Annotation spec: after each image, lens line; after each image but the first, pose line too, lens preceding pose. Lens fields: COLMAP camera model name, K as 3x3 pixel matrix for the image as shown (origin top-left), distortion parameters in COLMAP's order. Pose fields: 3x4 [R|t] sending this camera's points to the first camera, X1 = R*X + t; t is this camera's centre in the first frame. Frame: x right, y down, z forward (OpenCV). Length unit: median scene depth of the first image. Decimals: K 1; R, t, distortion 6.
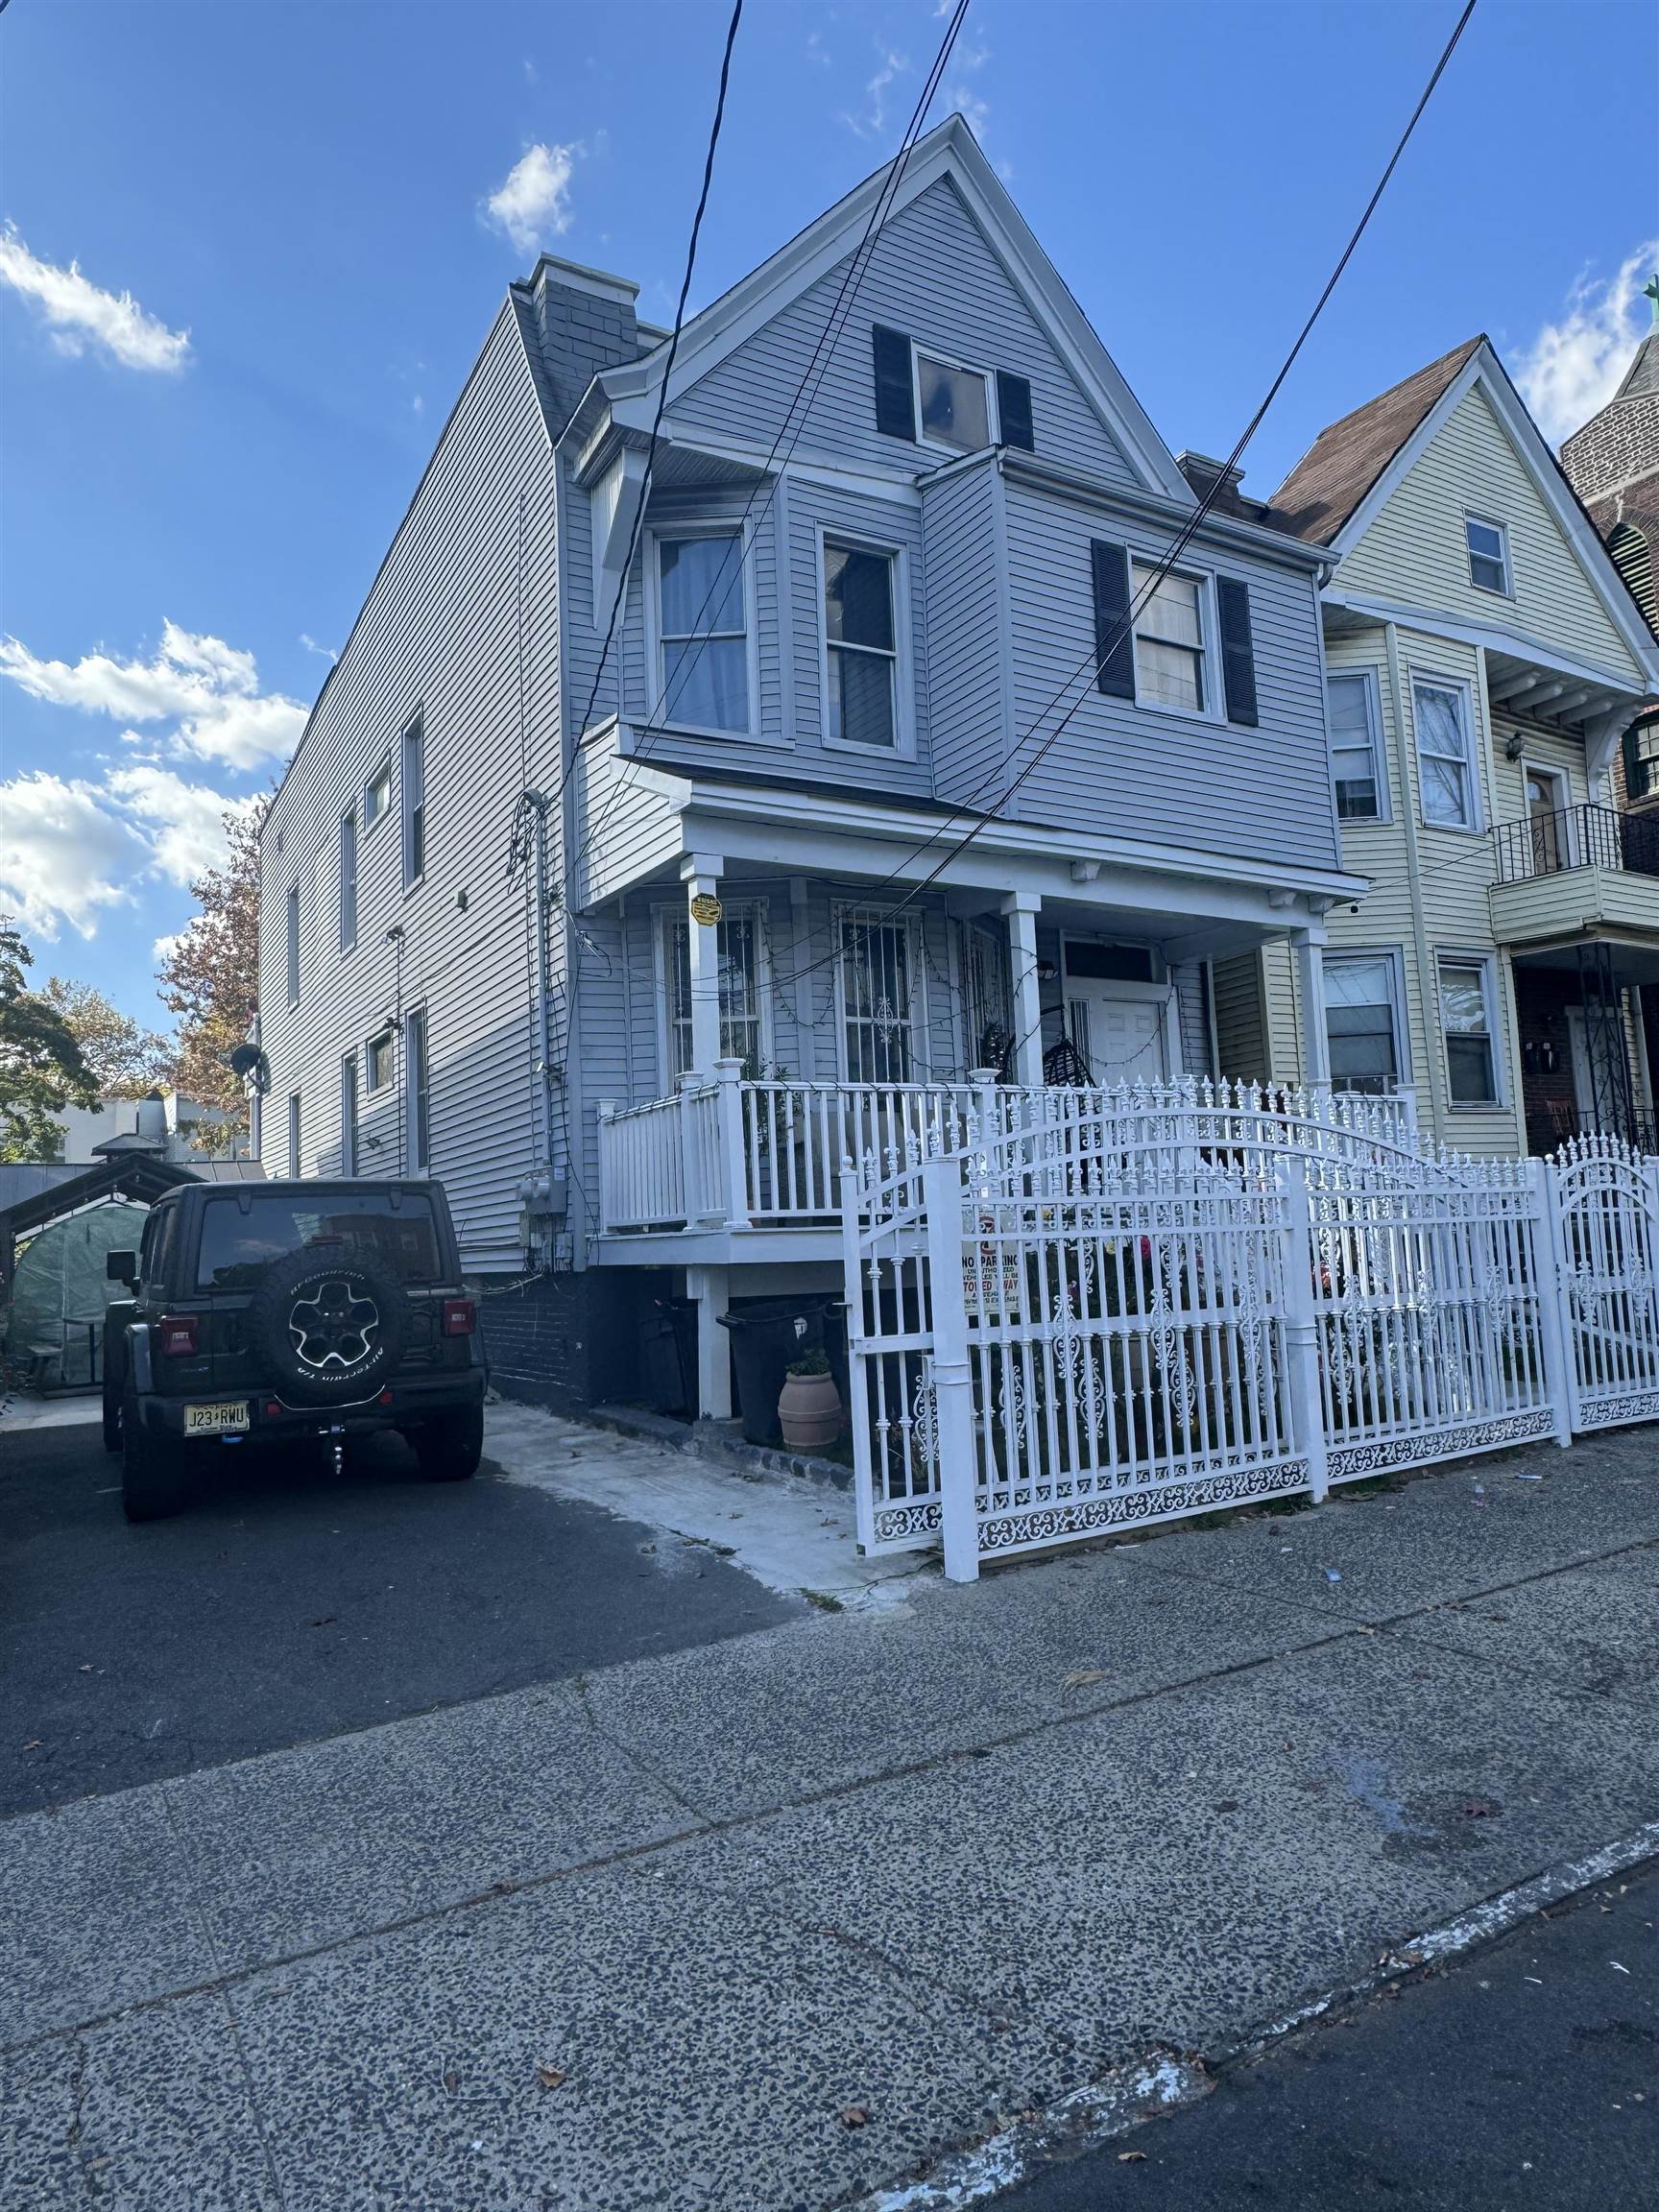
lens RADIAL K [[1416.2, 0, 844.9], [0, 1416.2, 1103.2], [0, 0, 1]] dist [-0.003824, 0.002833]
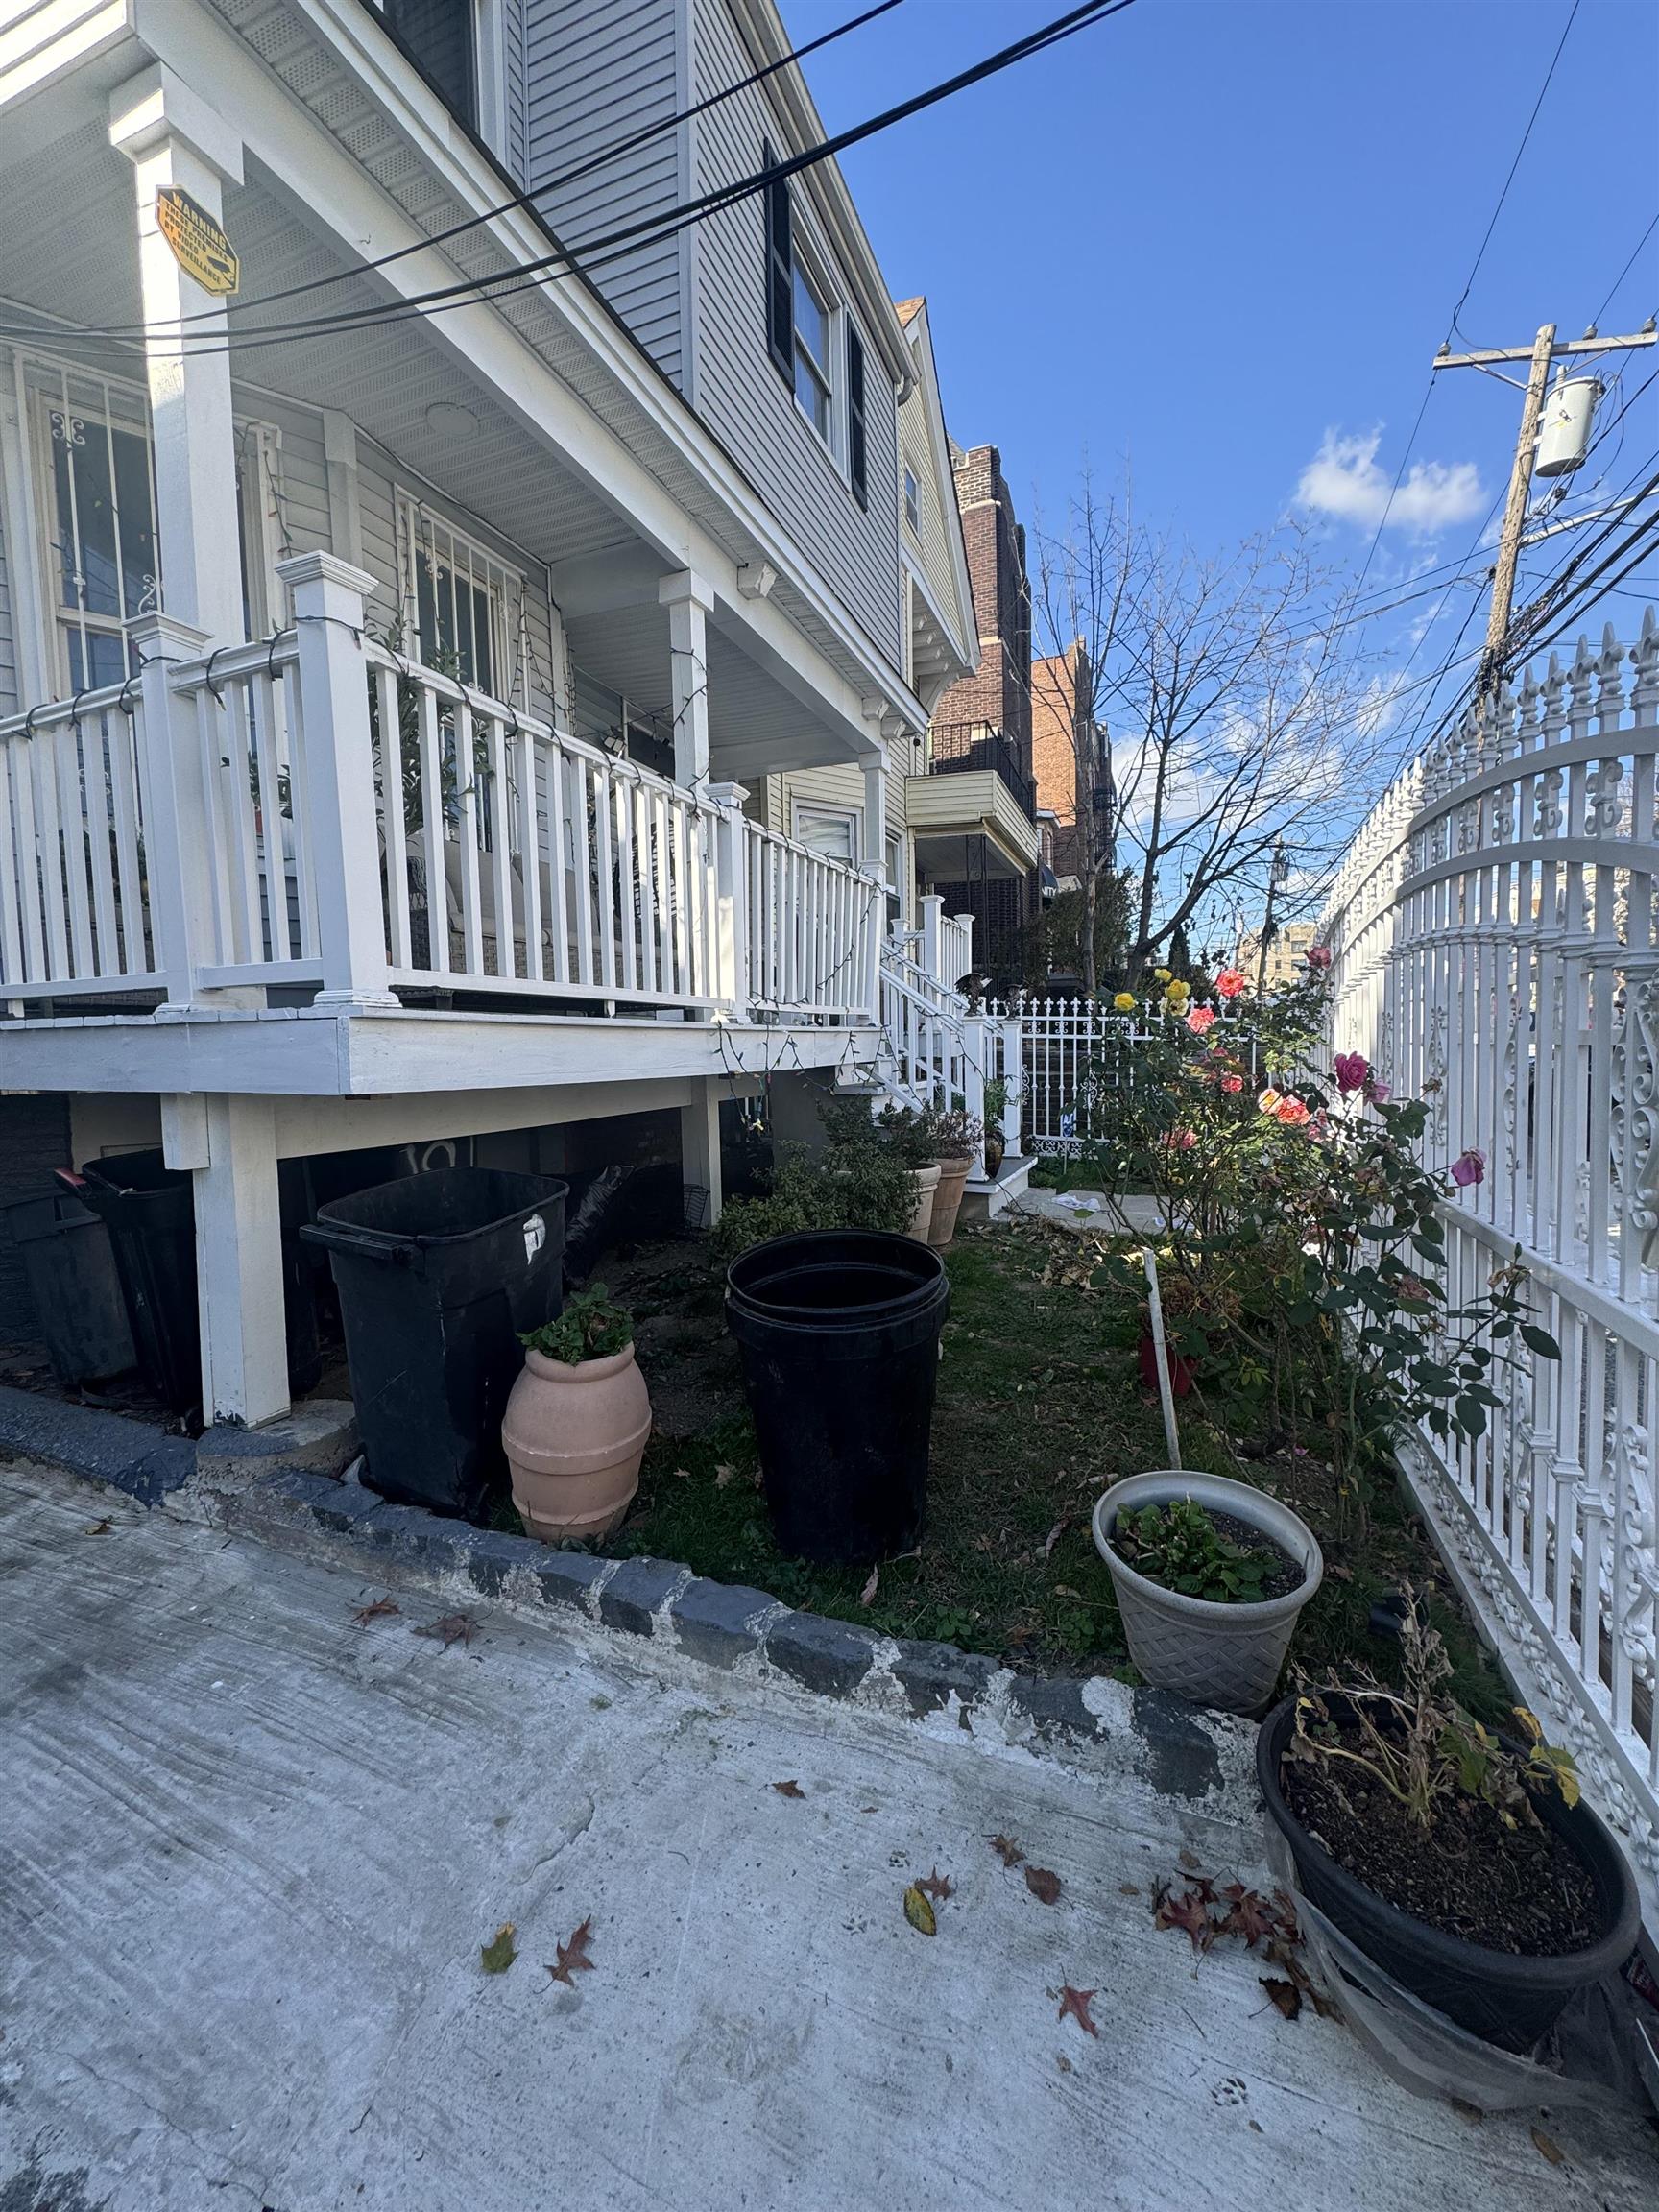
lens RADIAL K [[875.9, 0, 832.9], [0, 875.9, 1102.5], [0, 0, 1]] dist [-0.003169, 0.000577]
pose [[0.793323, -0.014923, 0.608619, -0.126418], [-0.074887, 0.989716, 0.121881, 0.078172], [-0.604178, -0.142268, 0.784046, 0.752385]]
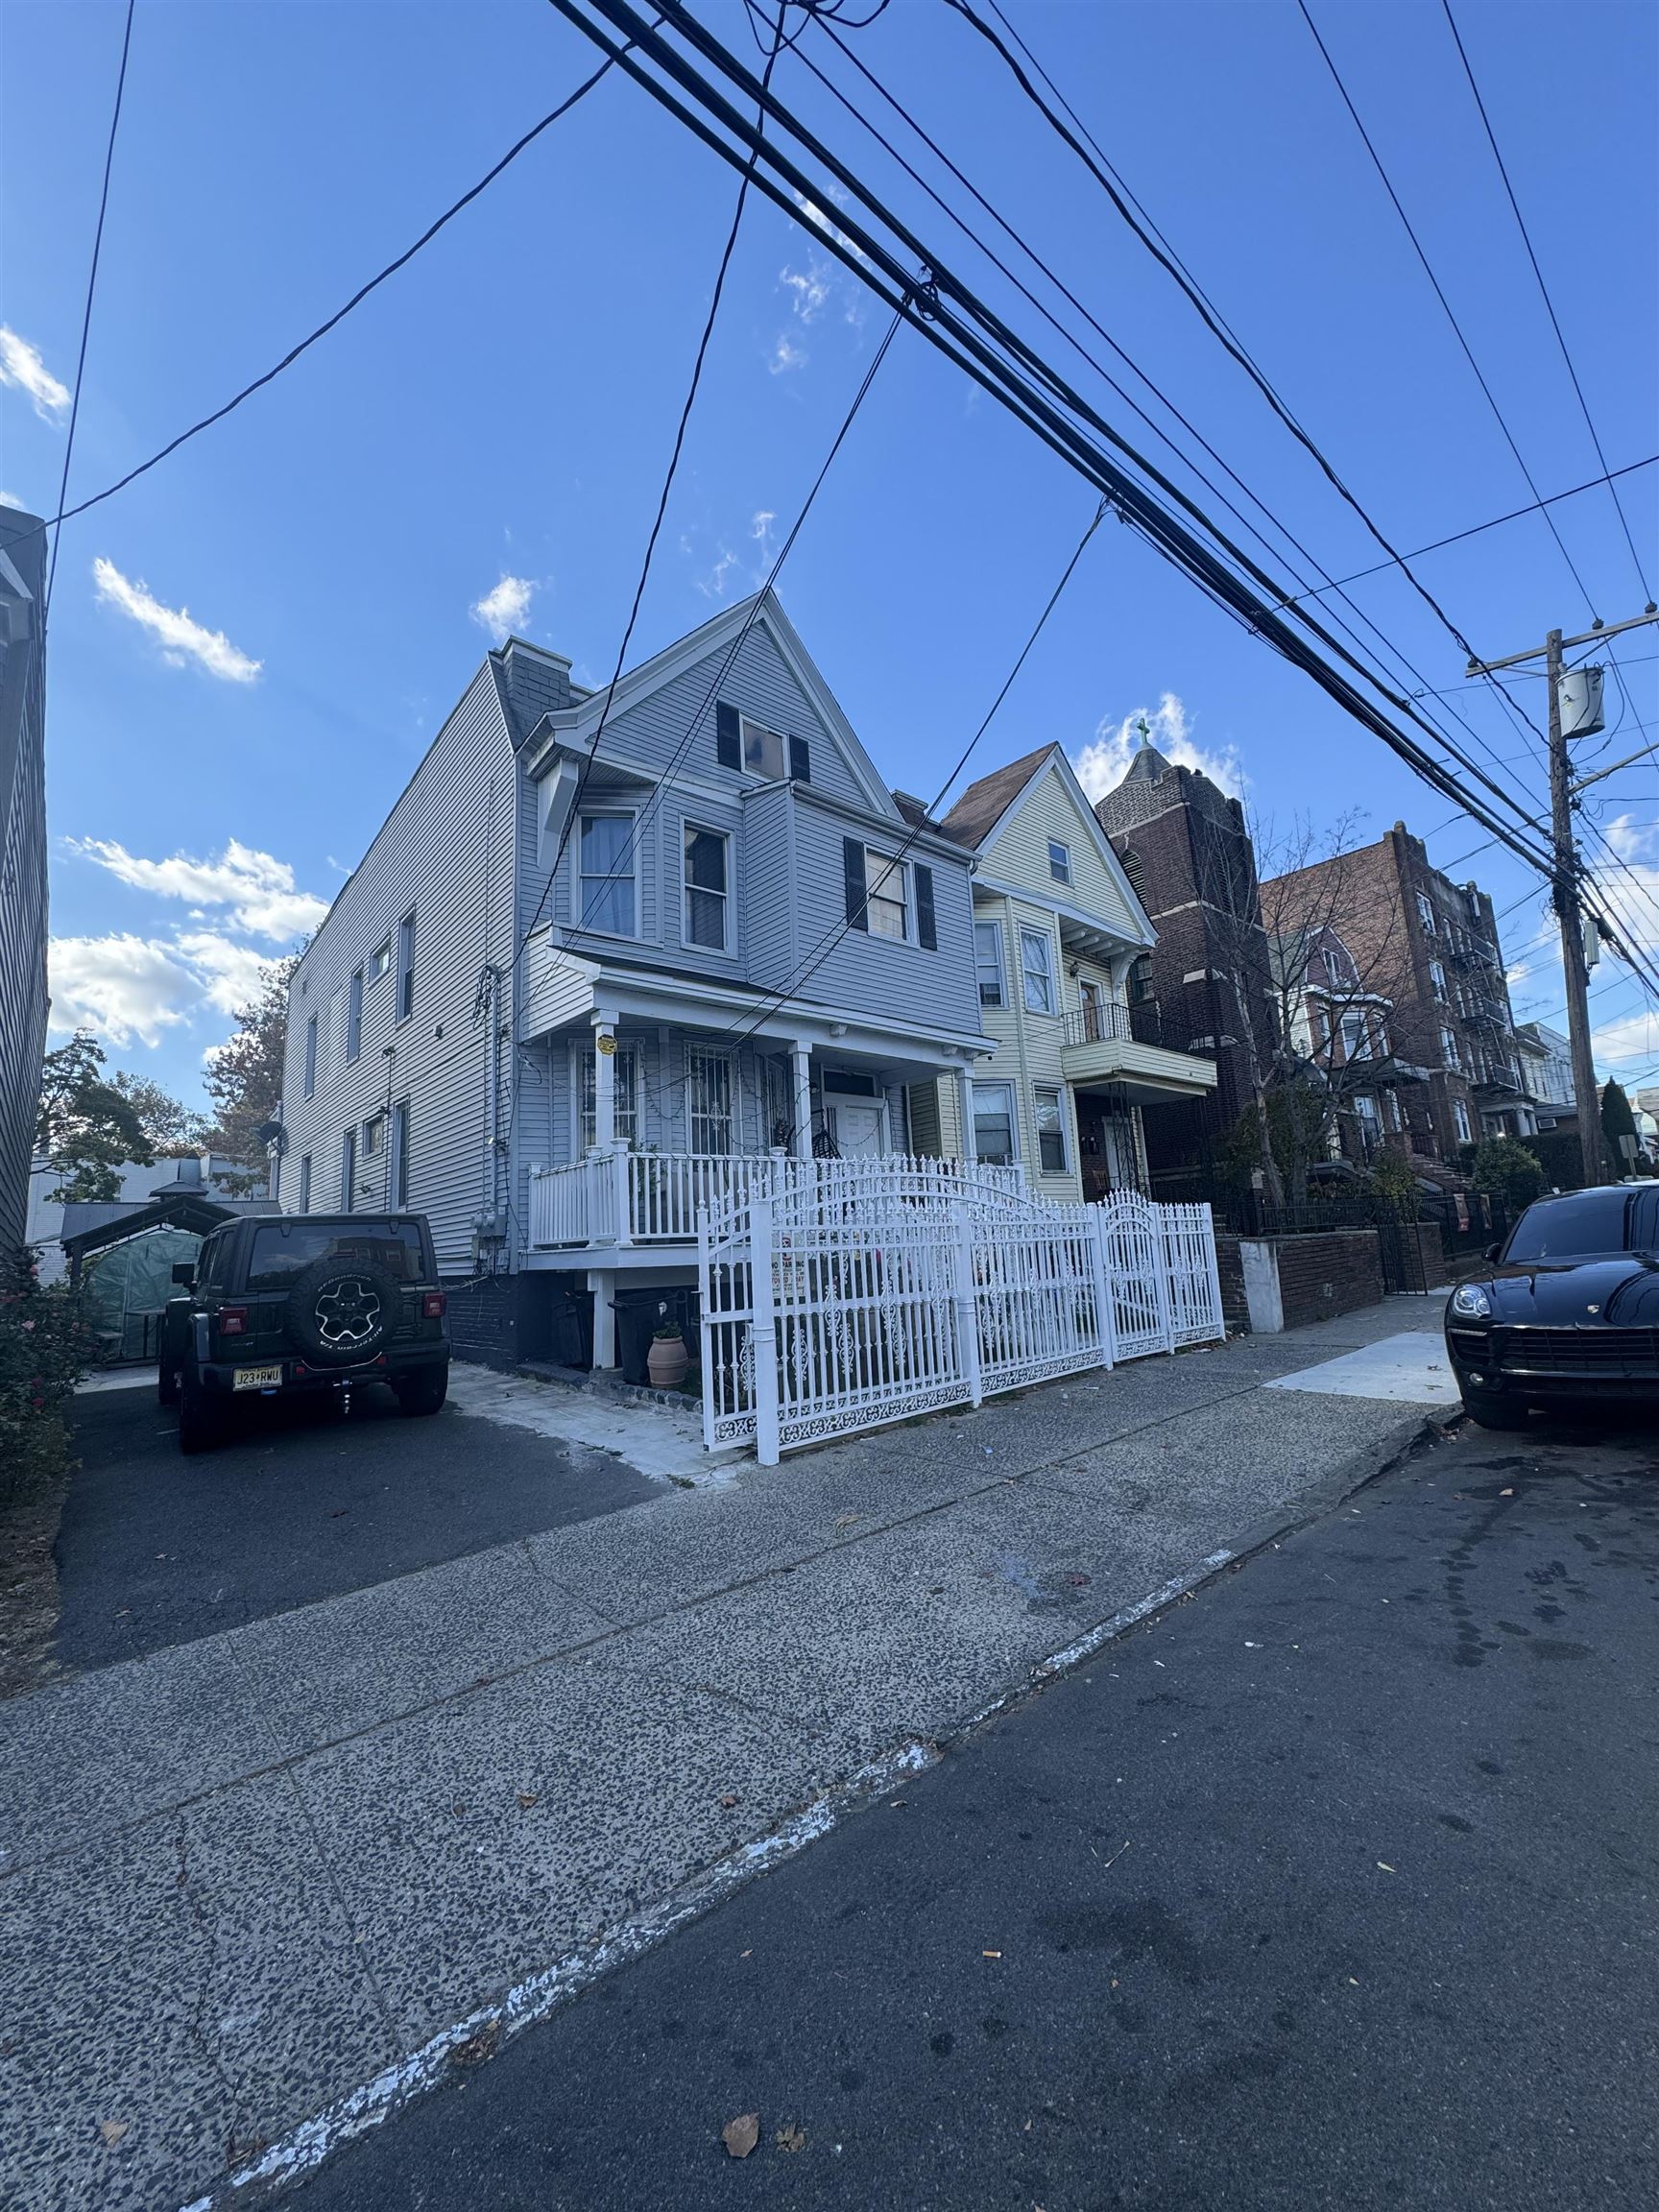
lens RADIAL K [[875.9, 0, 840.3], [0, 875.9, 1108.8], [0, 0, 1]] dist [-0.003169, 0.000577]
pose [[0.982708, 0.023654, 0.183642, -0.021880], [-0.011336, 0.997632, -0.067842, -0.000650], [-0.184812, 0.064588, 0.980649, -0.015257]]
